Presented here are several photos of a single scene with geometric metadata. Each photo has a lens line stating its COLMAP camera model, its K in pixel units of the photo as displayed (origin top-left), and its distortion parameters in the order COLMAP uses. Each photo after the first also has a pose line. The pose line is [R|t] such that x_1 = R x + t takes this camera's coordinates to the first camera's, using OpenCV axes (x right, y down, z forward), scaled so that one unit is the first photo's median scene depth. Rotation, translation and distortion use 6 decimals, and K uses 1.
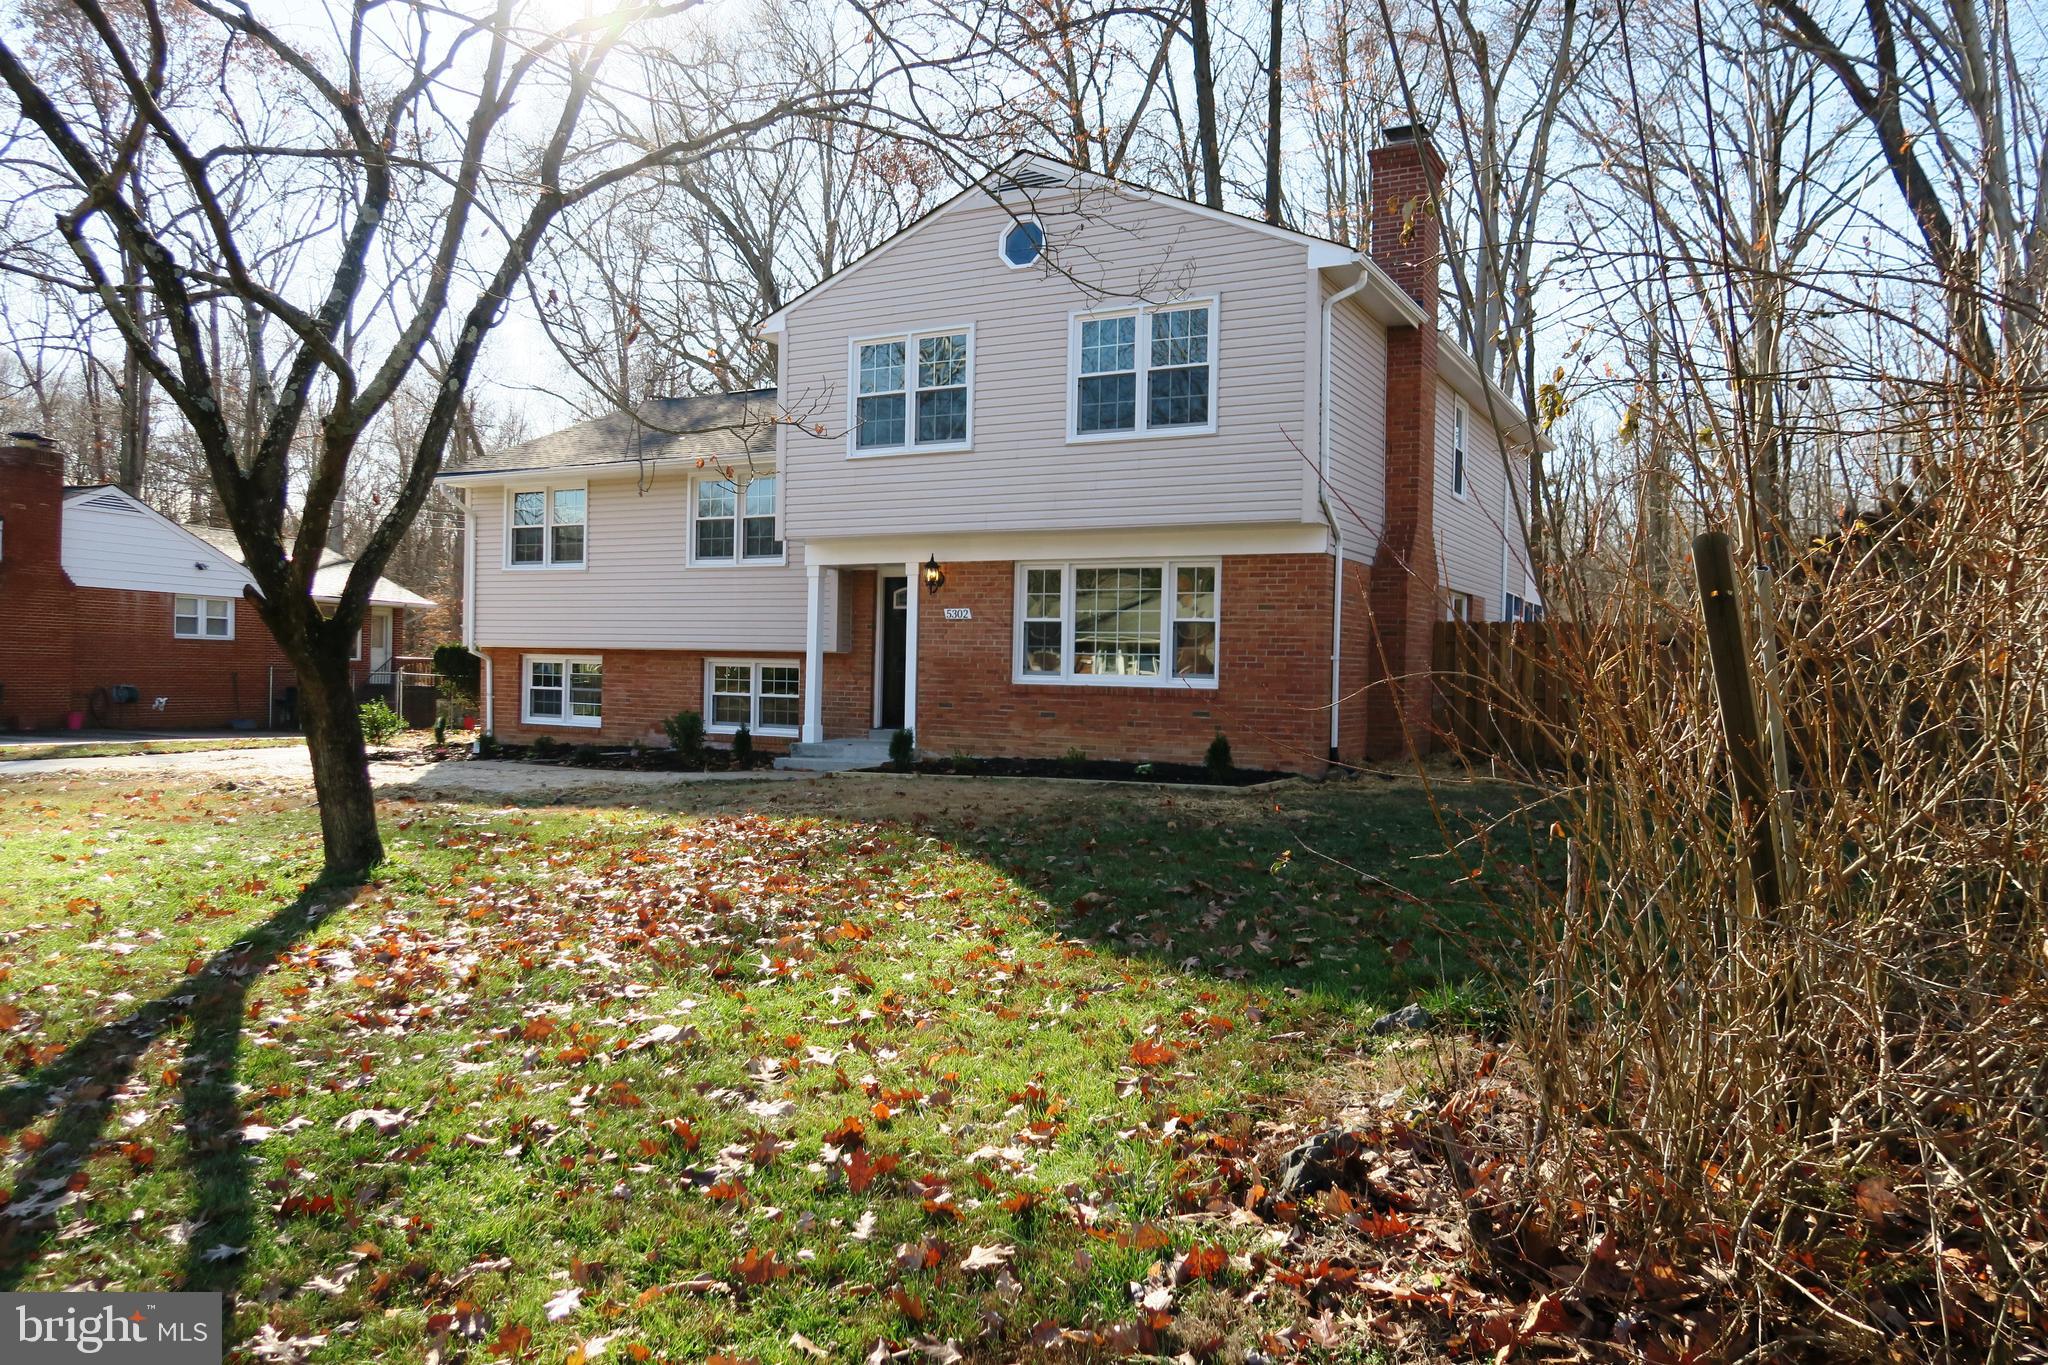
lens RADIAL K [[1423.0, 0, 1024.8], [0, 1423.0, 694.4], [0, 0, 1]] dist [-0.033104, 0.011354]
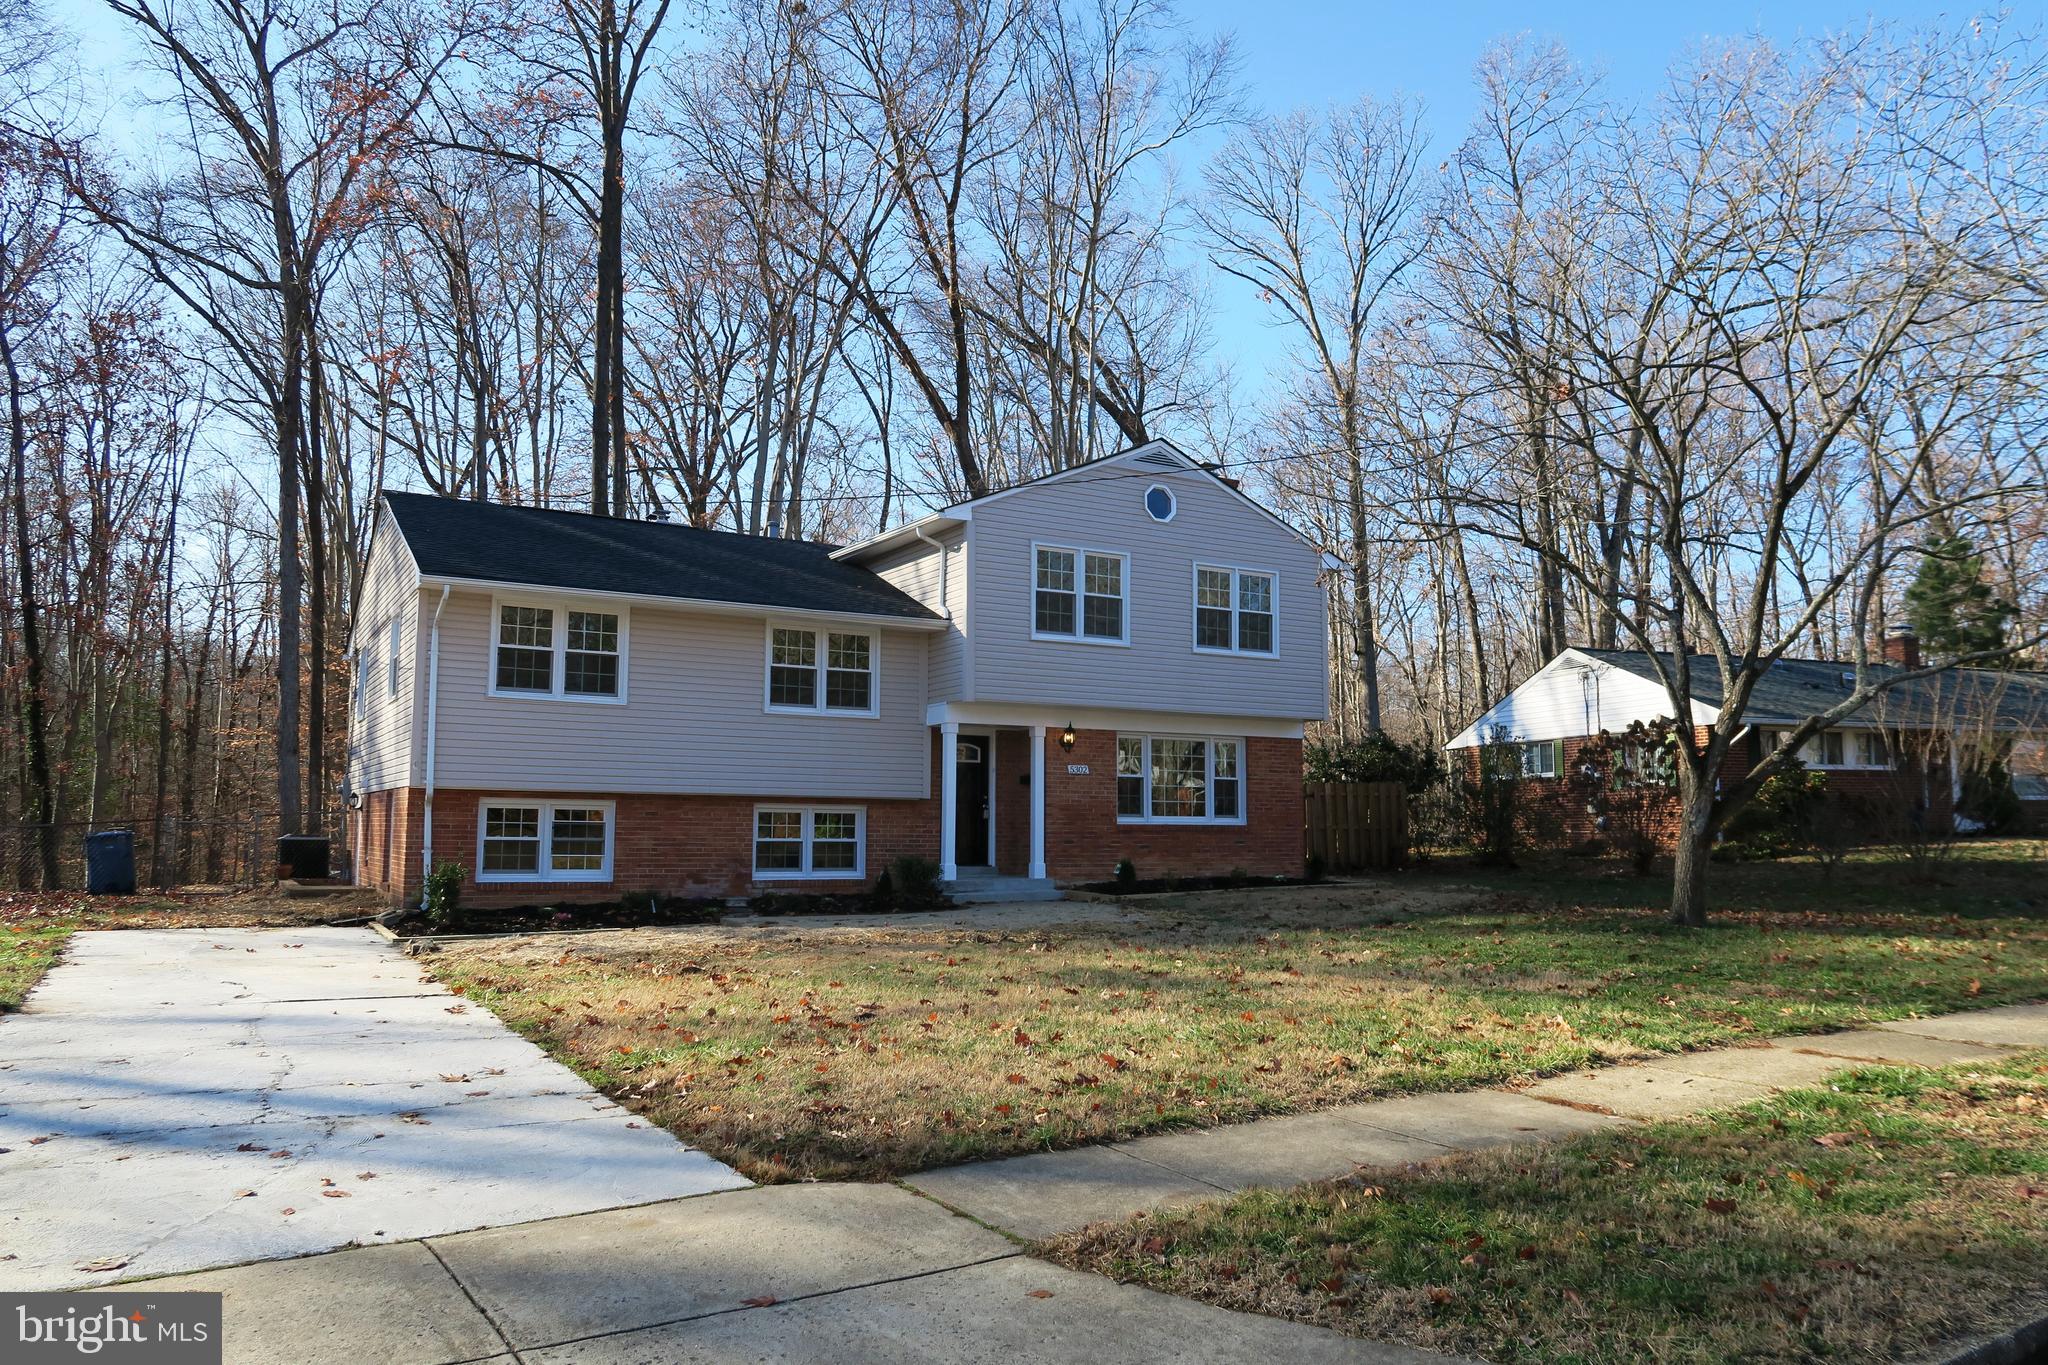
lens RADIAL K [[1423.0, 0, 1015.1], [0, 1423.0, 672.1], [0, 0, 1]] dist [-0.033104, 0.011354]
pose [[0.514929, 0.071267, 0.854265, -1.175250], [0.012762, 0.995790, -0.090767, -0.029096], [-0.857138, 0.057640, 0.511852, 0.398724]]
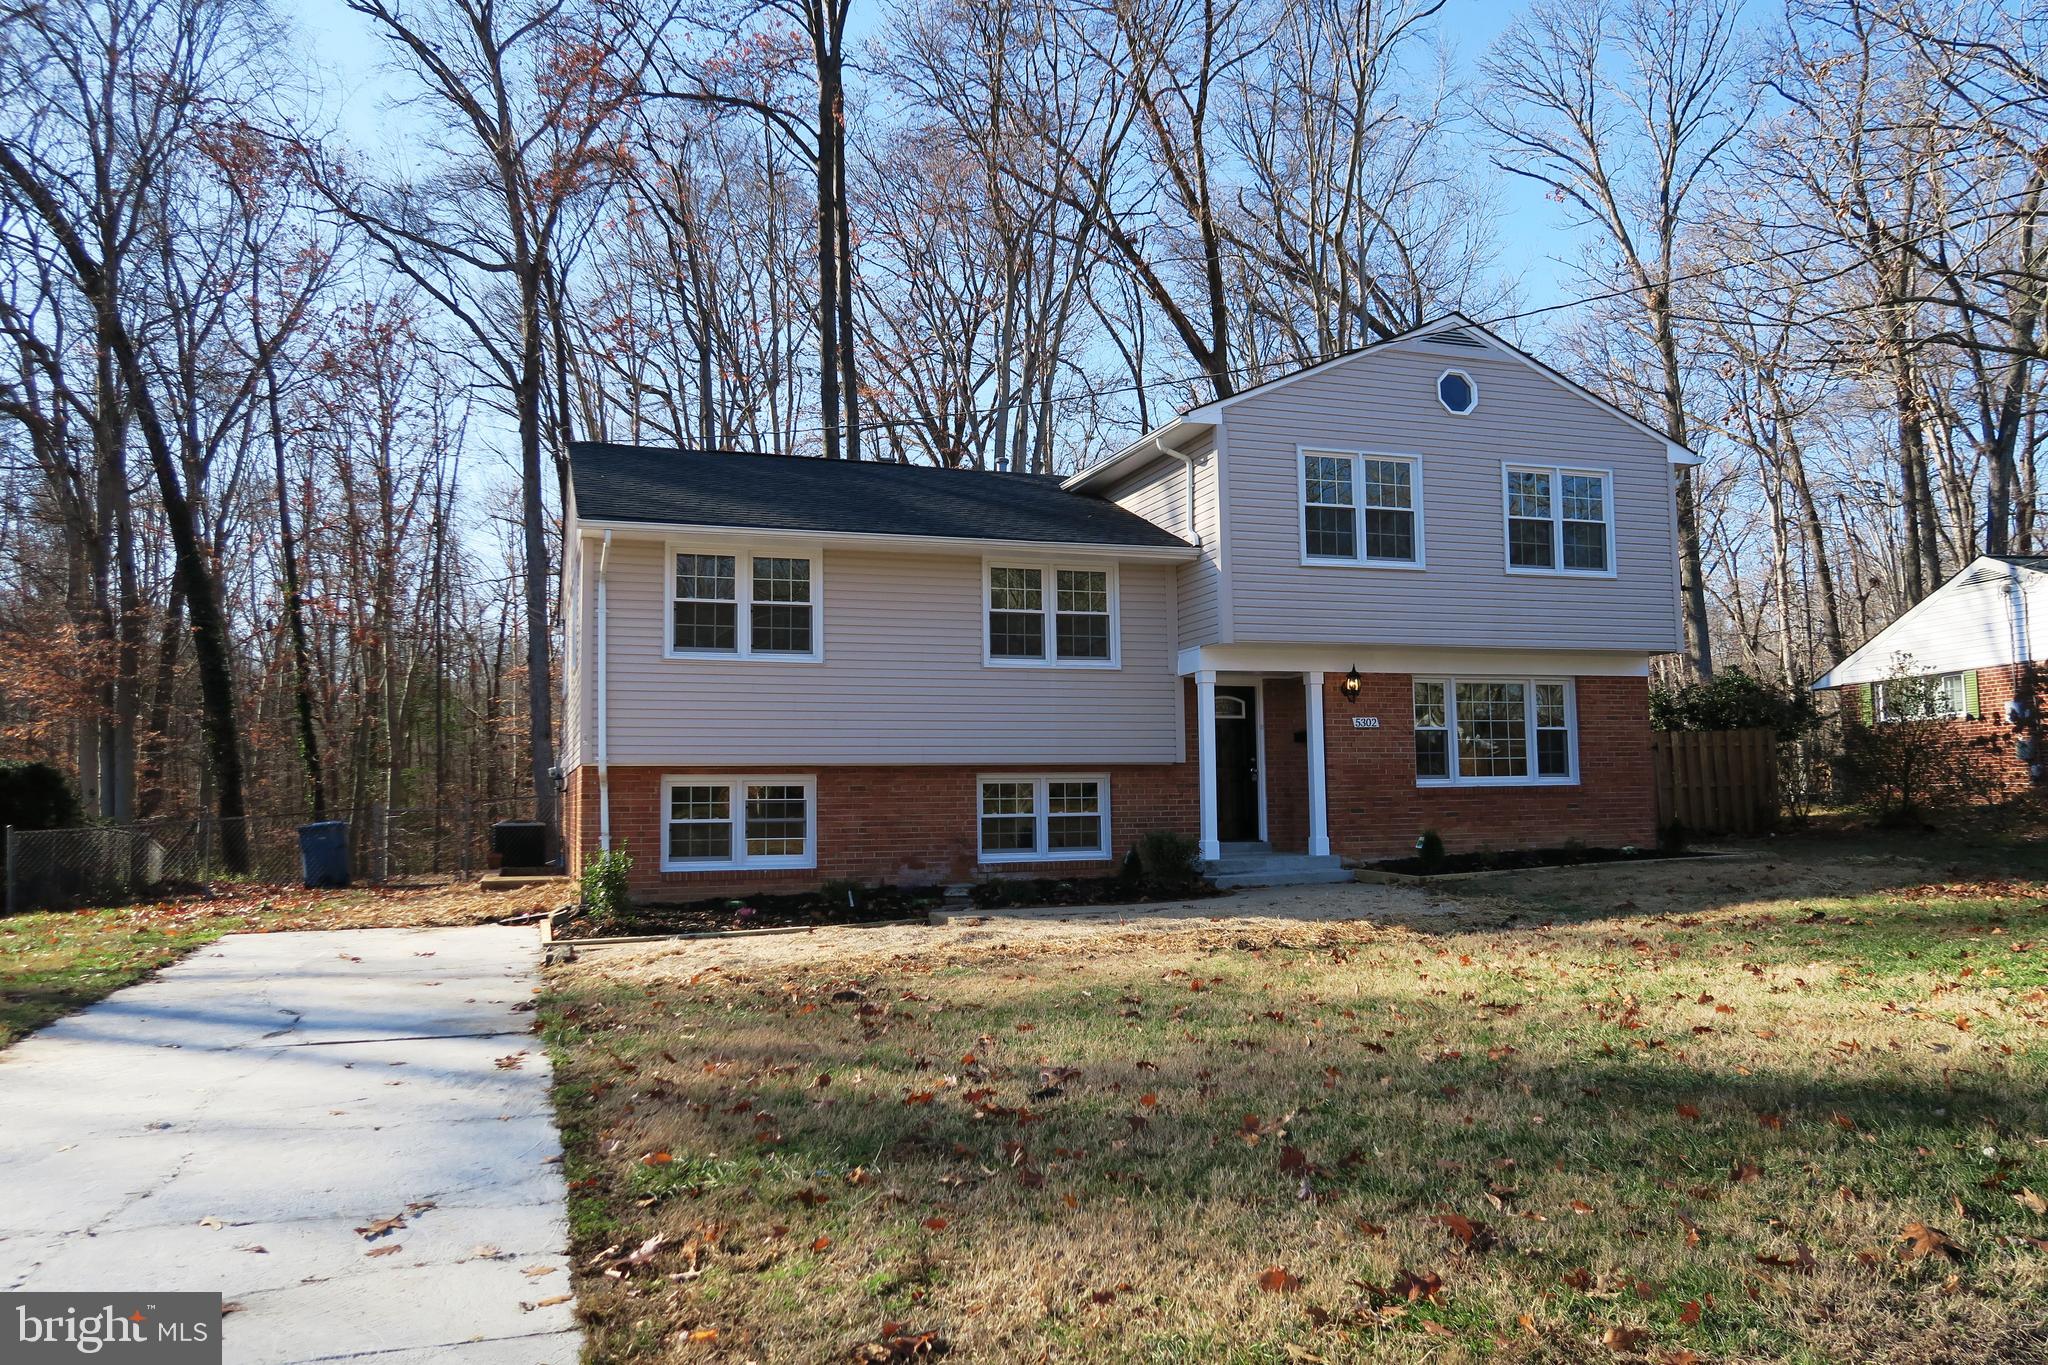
lens RADIAL K [[1423.0, 0, 1012.7], [0, 1423.0, 692.4], [0, 0, 1]] dist [-0.033104, 0.011354]
pose [[0.672636, 0.019580, 0.739714, -0.999372], [0.038068, 0.997411, -0.061017, -0.025401], [-0.738994, 0.069201, 0.670149, 0.497754]]
